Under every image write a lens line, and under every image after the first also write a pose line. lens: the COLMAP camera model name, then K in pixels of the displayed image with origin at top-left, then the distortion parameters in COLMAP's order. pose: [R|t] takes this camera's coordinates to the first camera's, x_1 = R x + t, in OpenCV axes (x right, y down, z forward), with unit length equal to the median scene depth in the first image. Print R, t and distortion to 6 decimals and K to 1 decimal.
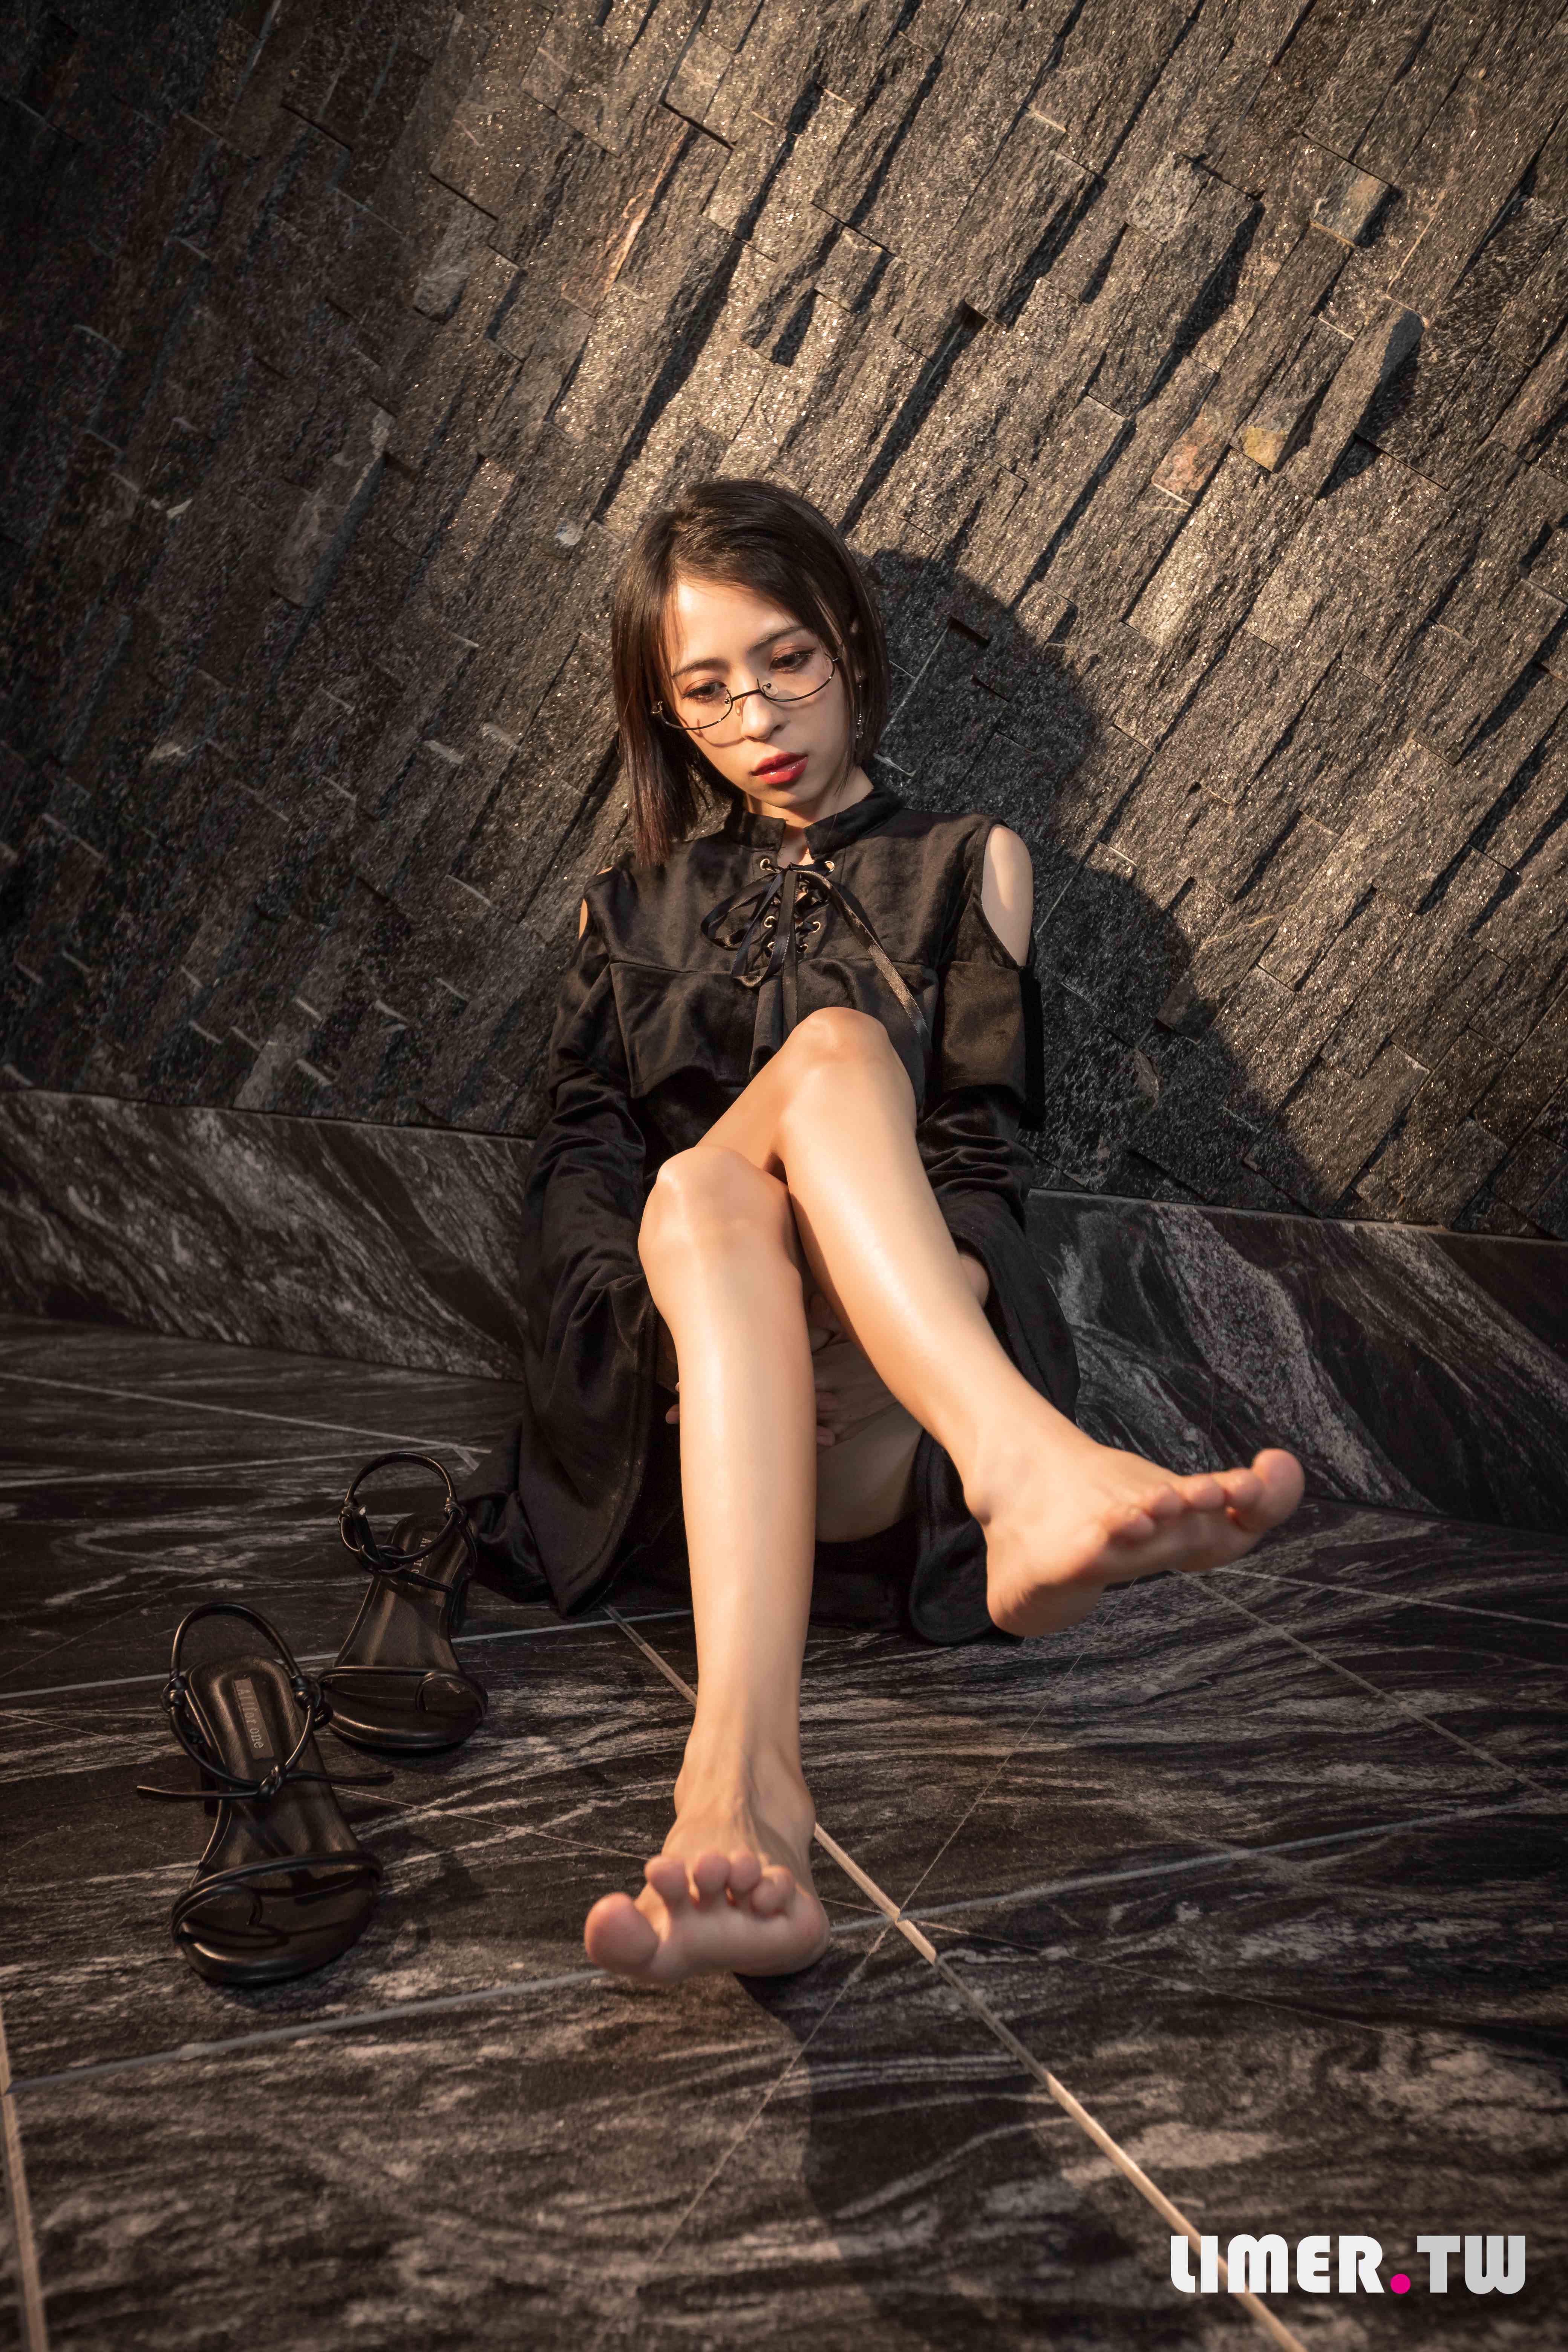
lens RADIAL K [[2201.8, 0, 782.4], [0, 2201.8, 1193.4], [0, 0, 1]] dist [-0.003294, 0.129059]
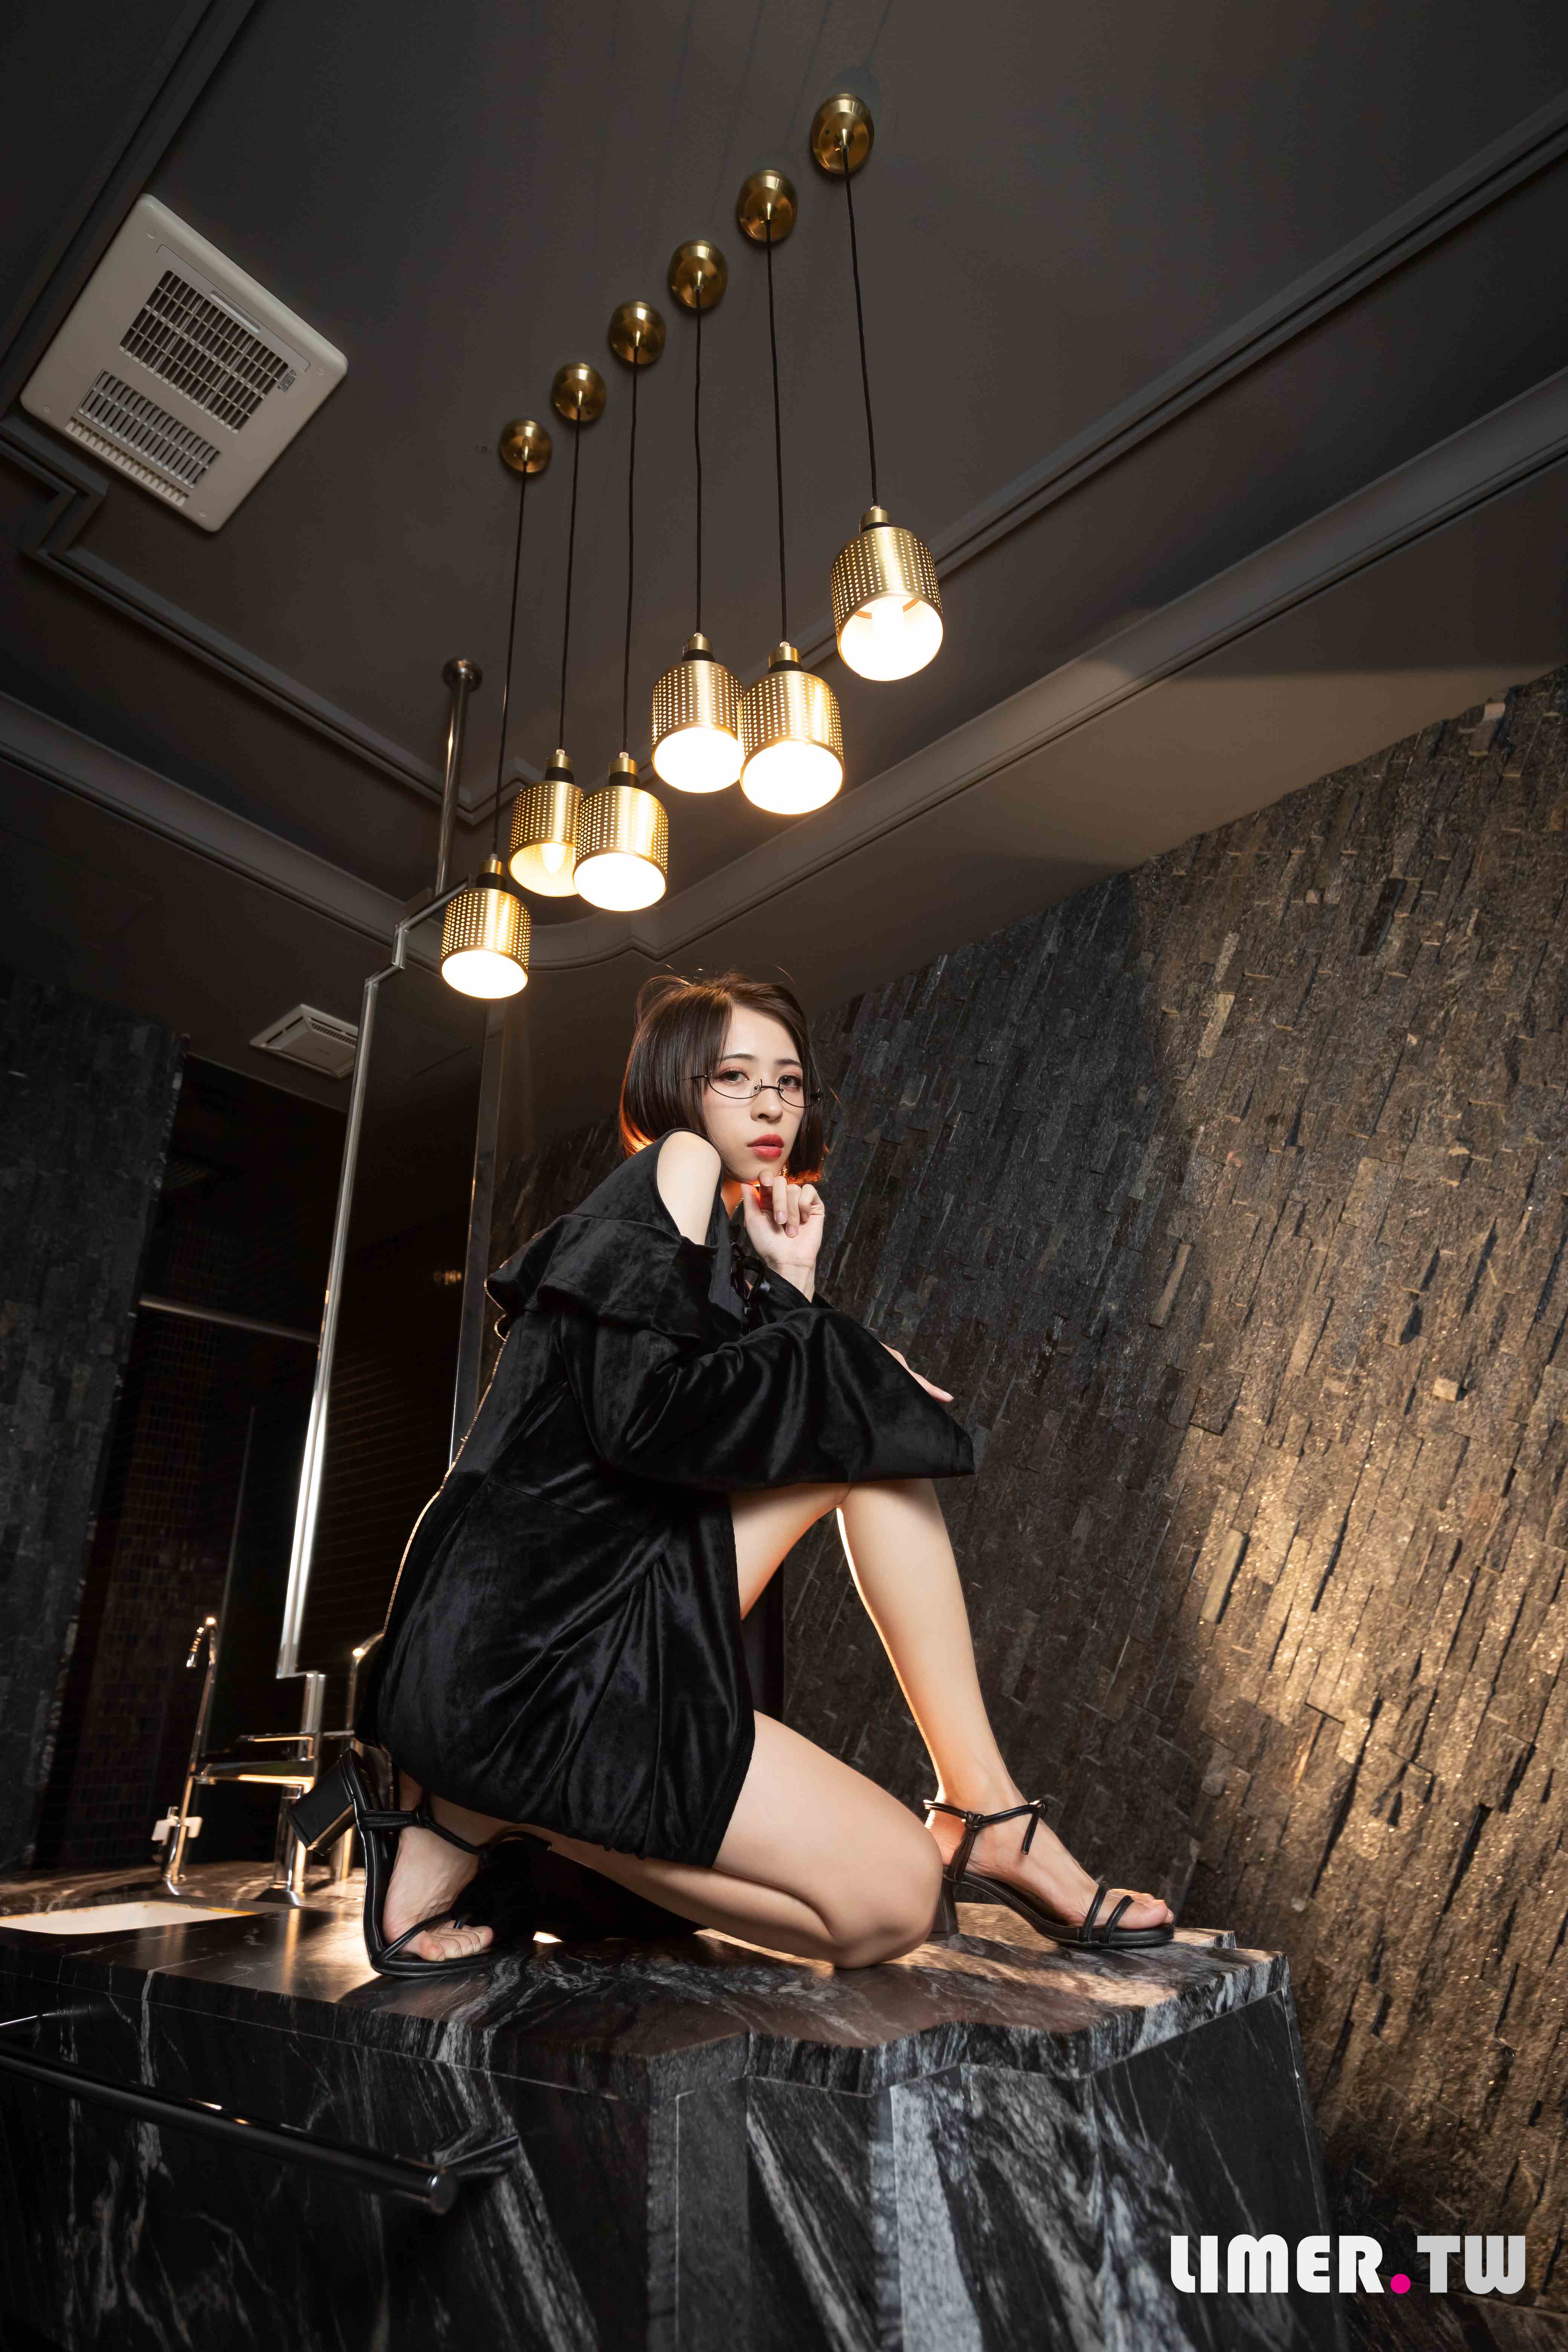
lens RADIAL K [[1244.2, 0, 781.5], [0, 1244.2, 1192.6], [0, 0, 1]] dist [-0.002717, -0.001372]
pose [[0.943035, -0.188871, -0.273884, -0.118991], [0.001594, 0.825788, -0.563979, -0.207877], [0.332689, 0.531415, 0.779048, -0.506671]]
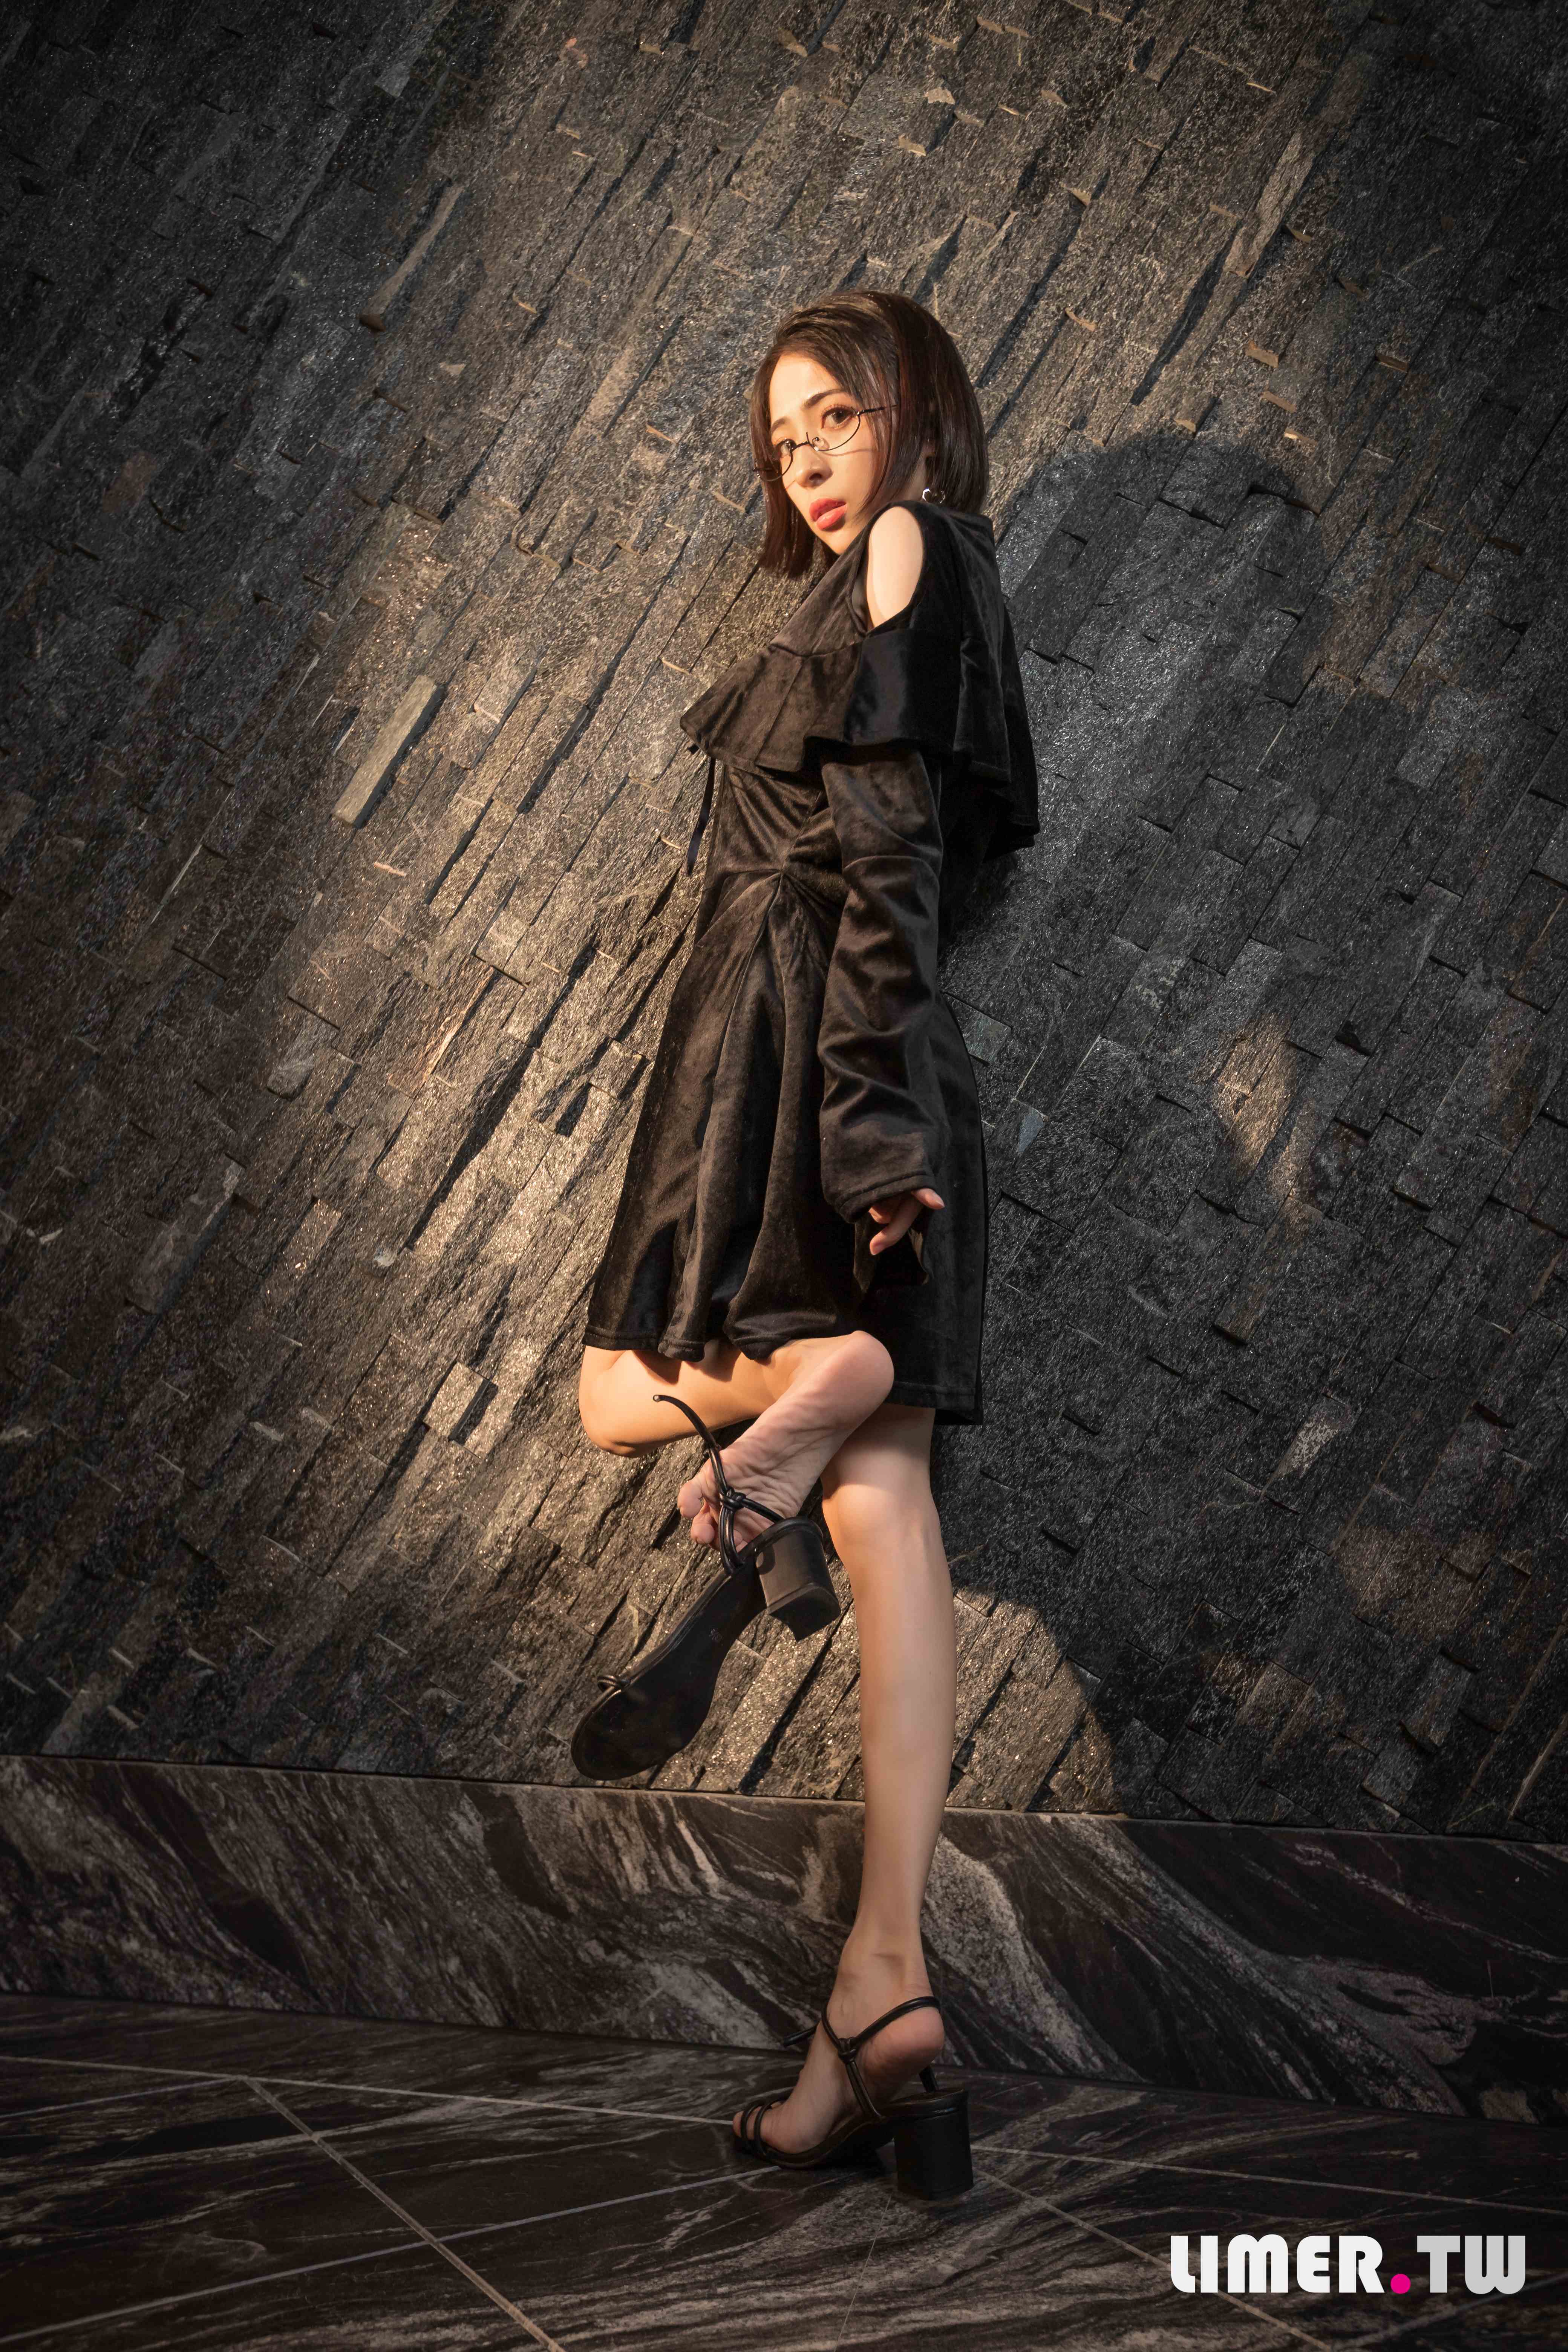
lens RADIAL K [[1780.5, 0, 778.2], [0, 1780.5, 1190.8], [0, 0, 1]] dist [-0.032157, 0.095160]
pose [[0.983364, 0.025020, 0.179912, -0.065344], [0.039909, 0.936506, -0.348372, 0.026032], [-0.177205, 0.349757, 0.919928, 0.026676]]
